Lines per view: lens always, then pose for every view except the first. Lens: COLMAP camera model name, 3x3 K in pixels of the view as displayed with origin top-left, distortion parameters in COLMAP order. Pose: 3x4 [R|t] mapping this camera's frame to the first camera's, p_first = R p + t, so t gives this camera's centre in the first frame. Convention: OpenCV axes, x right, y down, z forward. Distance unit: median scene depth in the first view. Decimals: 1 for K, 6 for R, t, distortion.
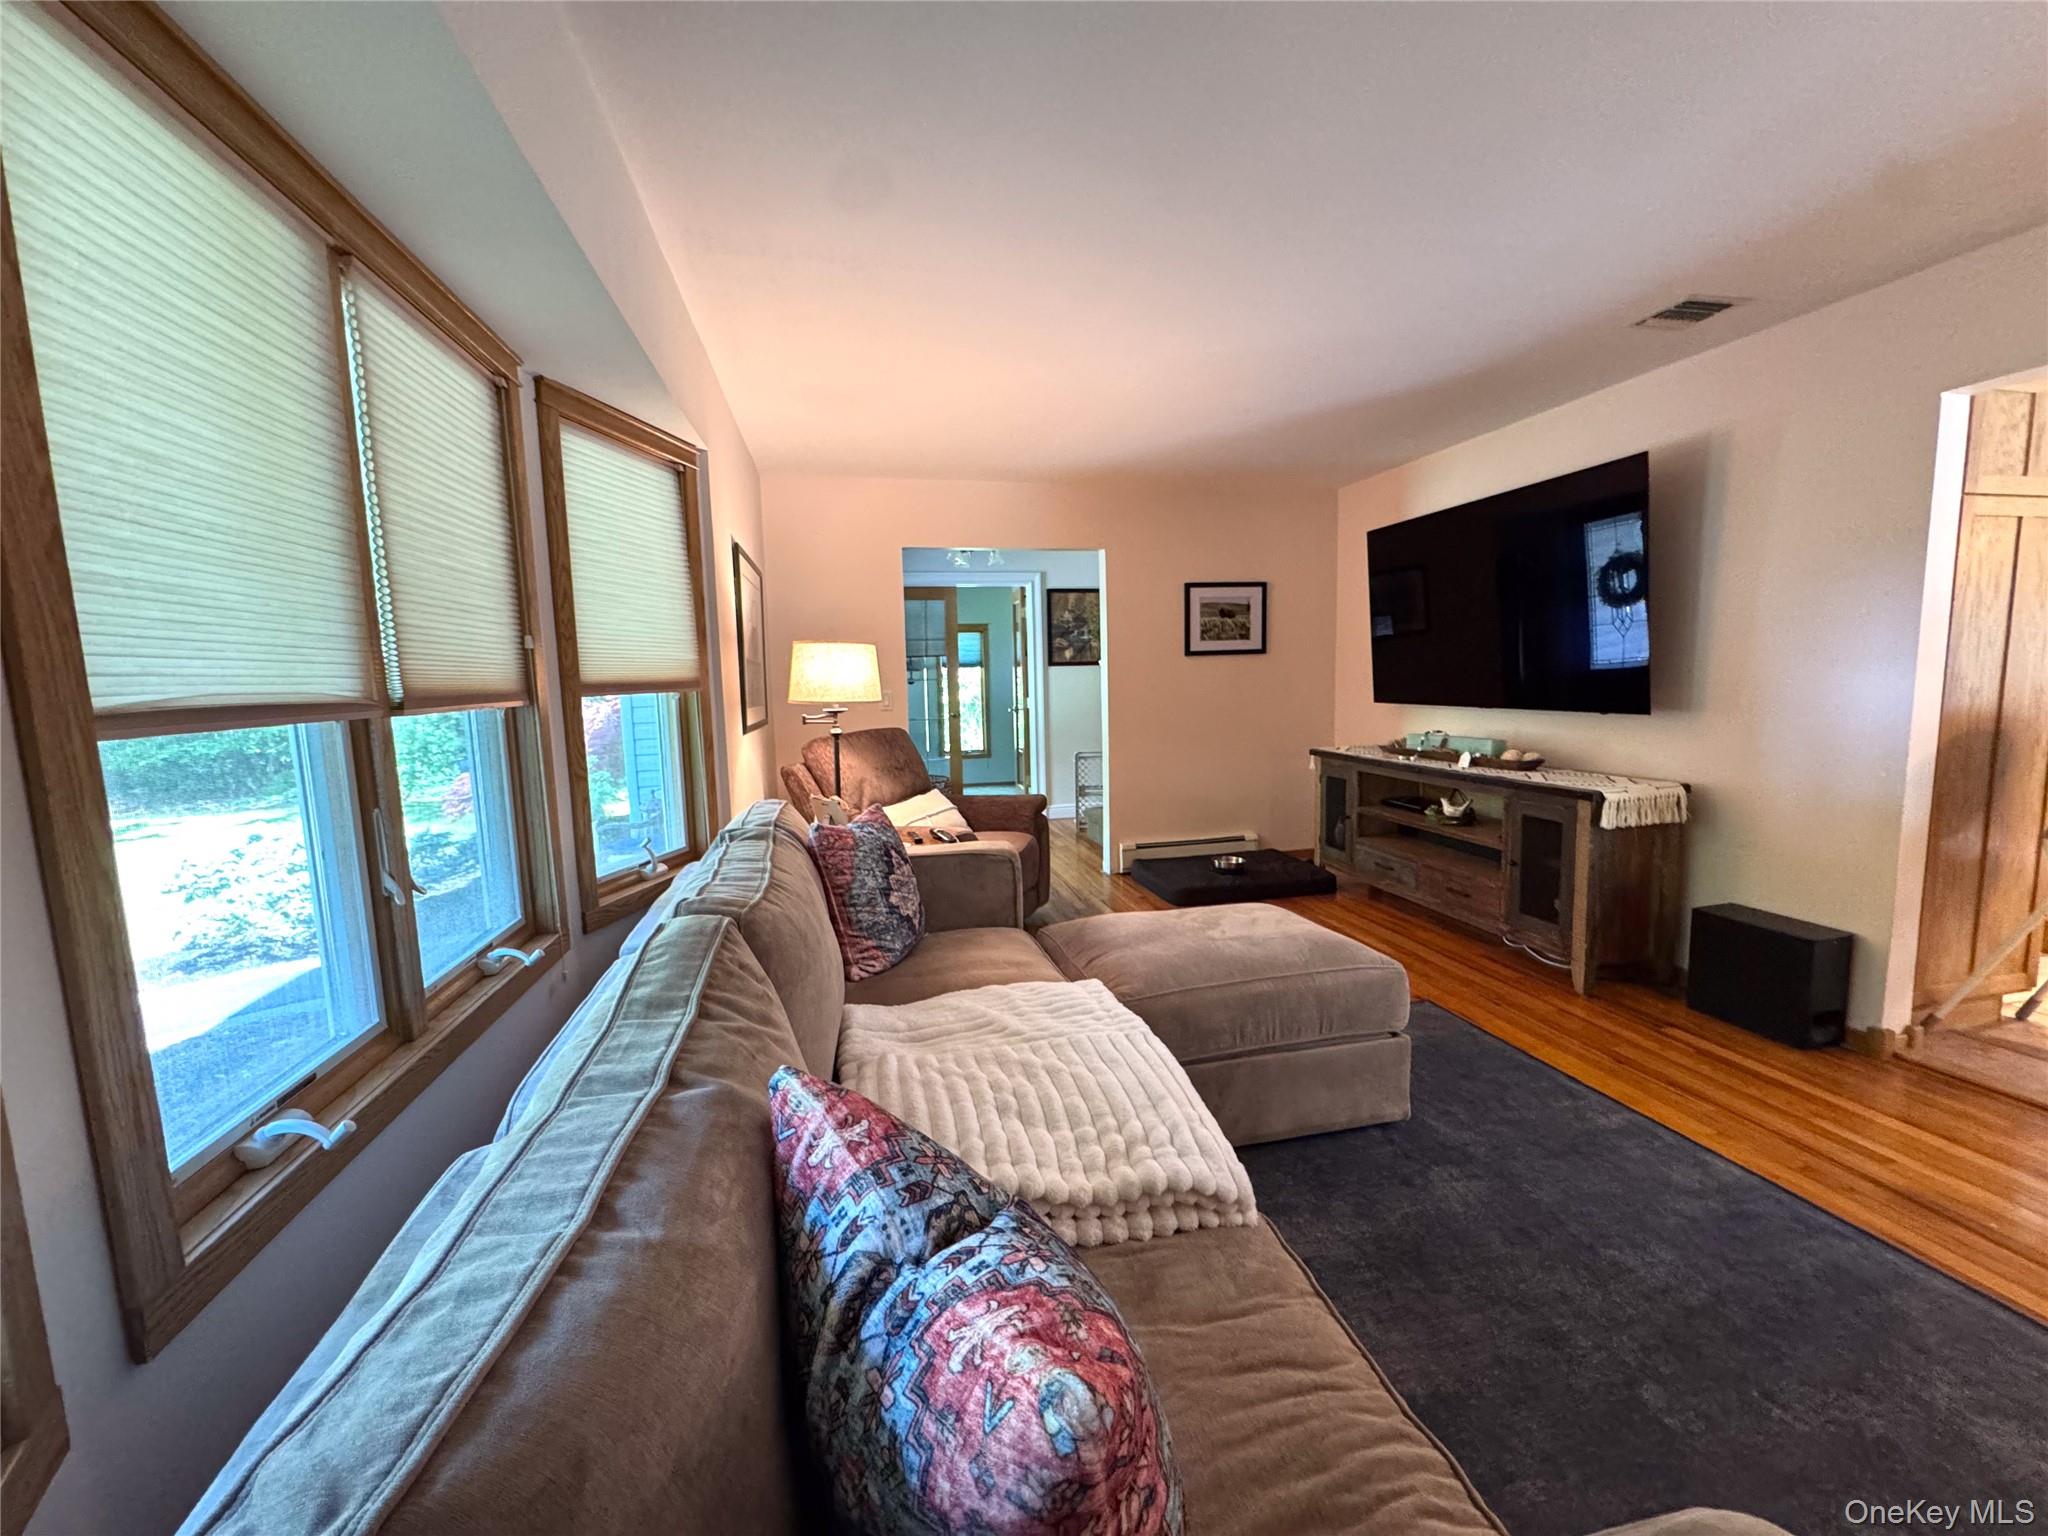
lens RADIAL K [[820.8, 0, 1026.0], [0, 820.8, 768.5], [0, 0, 1]] dist [-0.001704, -0.000056]
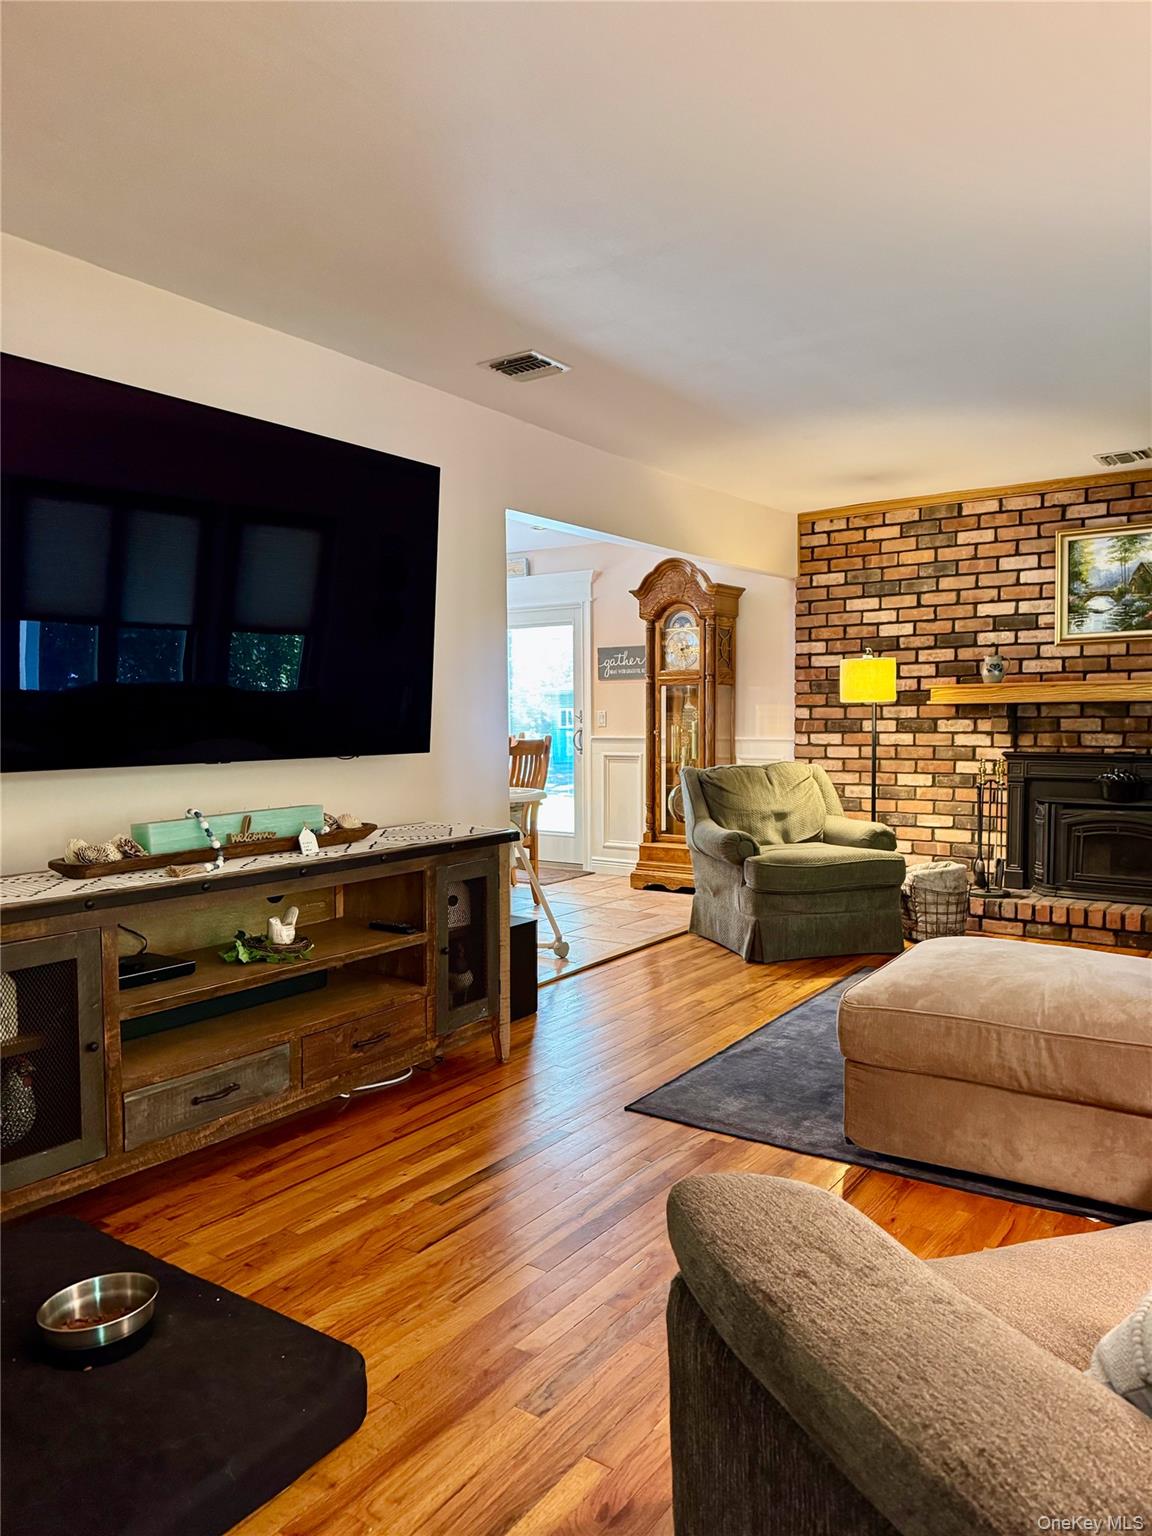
lens RADIAL K [[1085.9, 0, 576.0], [0, 1085.9, 767.0], [0, 0, 1]] dist [0.002309, 0.000177]
pose [[-0.686625, -0.000100, 0.727012, -0.204358], [0.112389, 0.987964, 0.106281, -0.132007], [-0.718272, 0.154683, -0.678350, 1.403765]]
